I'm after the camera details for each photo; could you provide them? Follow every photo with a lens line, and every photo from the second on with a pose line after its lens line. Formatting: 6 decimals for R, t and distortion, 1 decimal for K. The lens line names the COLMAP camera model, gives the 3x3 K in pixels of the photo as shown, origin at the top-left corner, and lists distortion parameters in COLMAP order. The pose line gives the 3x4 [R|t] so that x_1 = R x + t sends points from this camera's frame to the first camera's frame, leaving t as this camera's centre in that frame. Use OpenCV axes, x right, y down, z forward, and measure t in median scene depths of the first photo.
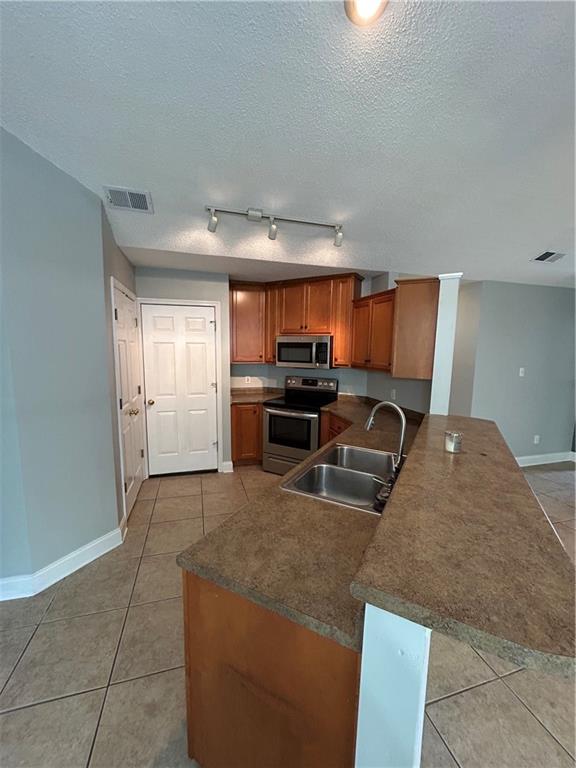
lens RADIAL K [[308.5, 0, 288.0], [0, 308.5, 384.0], [0, 0, 1]] dist [-0.001539, 0.000370]
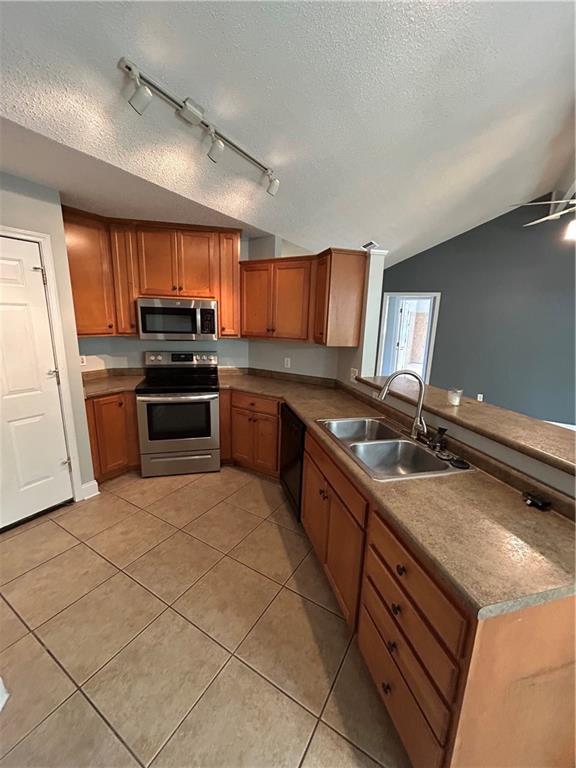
lens RADIAL K [[308.5, 0, 288.0], [0, 308.5, 384.0], [0, 0, 1]] dist [-0.001539, 0.000370]
pose [[0.739604, -0.134768, 0.659412, -0.295199], [0.064455, 0.989427, 0.129921, -0.025886], [-0.669949, -0.053588, 0.740471, 0.210043]]
